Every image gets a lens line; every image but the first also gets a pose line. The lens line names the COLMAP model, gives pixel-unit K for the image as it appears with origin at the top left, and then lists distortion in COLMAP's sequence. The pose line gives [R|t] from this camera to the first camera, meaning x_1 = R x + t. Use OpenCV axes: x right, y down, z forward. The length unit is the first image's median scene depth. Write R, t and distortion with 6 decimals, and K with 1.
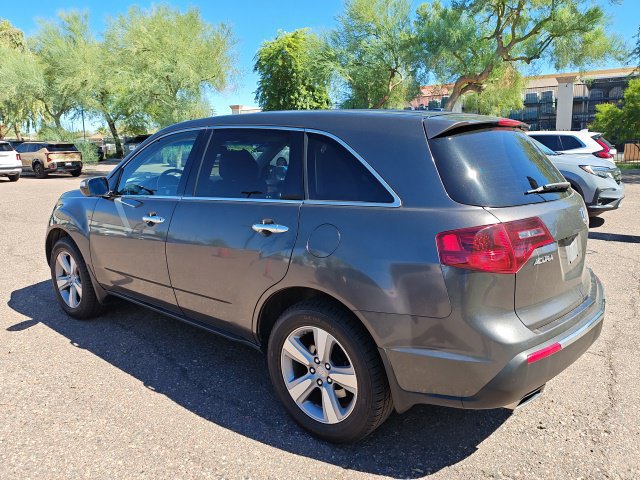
lens RADIAL K [[466.0, 0, 335.0], [0, 466.0, 222.8], [0, 0, 1]] dist [0.001545, -0.007572]
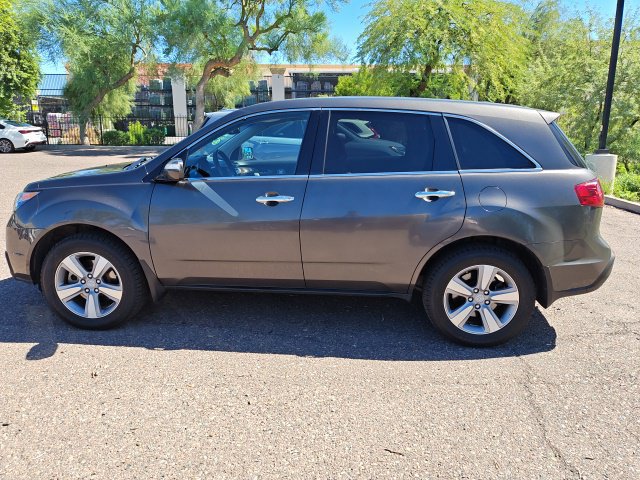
lens RADIAL K [[466.0, 0, 335.0], [0, 466.0, 222.8], [0, 0, 1]] dist [0.001545, -0.007572]
pose [[0.821267, -0.093113, 0.562894, -0.116251], [0.073866, 0.995642, 0.056926, -0.000389], [-0.565742, -0.005173, 0.824566, 0.013546]]
